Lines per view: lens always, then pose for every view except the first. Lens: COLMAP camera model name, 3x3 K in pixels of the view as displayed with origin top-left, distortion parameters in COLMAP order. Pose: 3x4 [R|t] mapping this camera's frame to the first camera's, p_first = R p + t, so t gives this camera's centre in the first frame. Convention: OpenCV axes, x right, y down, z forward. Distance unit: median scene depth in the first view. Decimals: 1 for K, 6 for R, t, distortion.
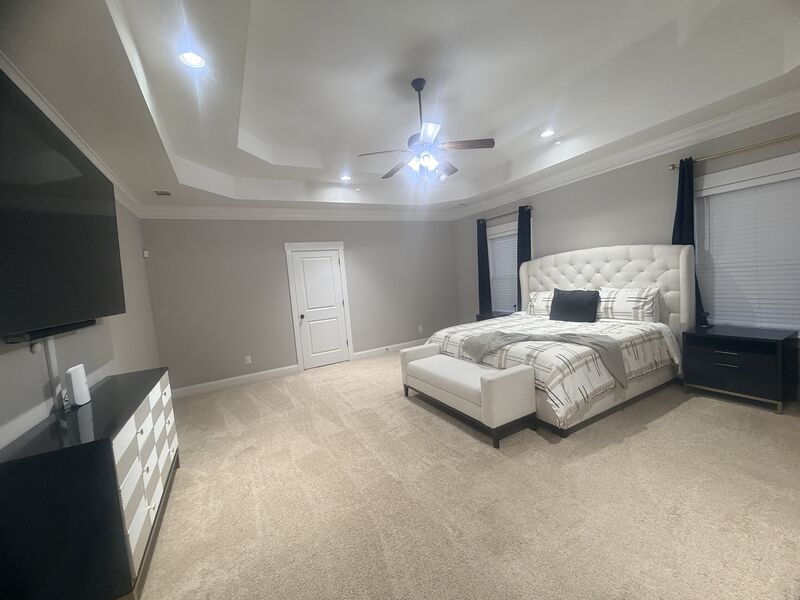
lens RADIAL K [[320.3, 0, 397.9], [0, 320.3, 300.8], [0, 0, 1]] dist [-0.000619, -0.000257]
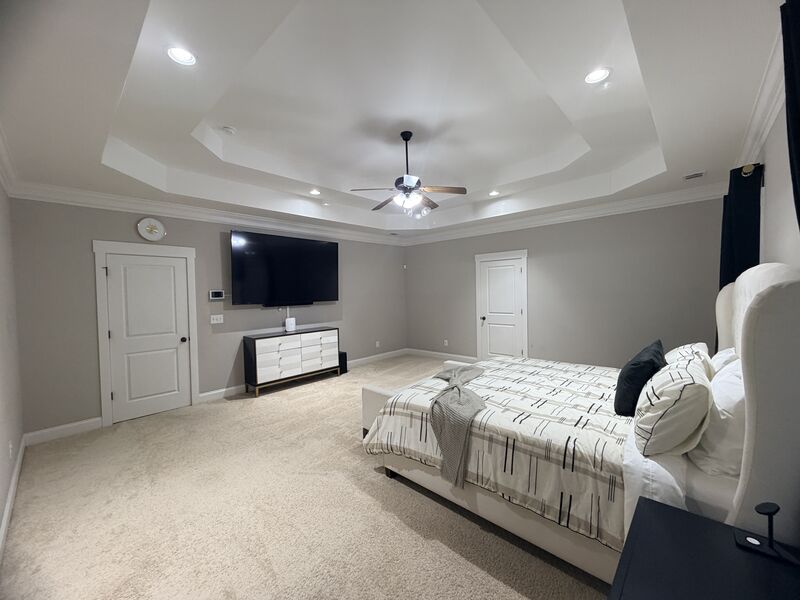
lens RADIAL K [[320.3, 0, 396.3], [0, 320.3, 299.9], [0, 0, 1]] dist [-0.000619, -0.000257]
pose [[0.306565, 0.106975, -0.945819, 0.772315], [-0.069830, 0.993515, 0.089736, -0.110328], [0.949285, 0.038537, 0.312047, 0.384087]]
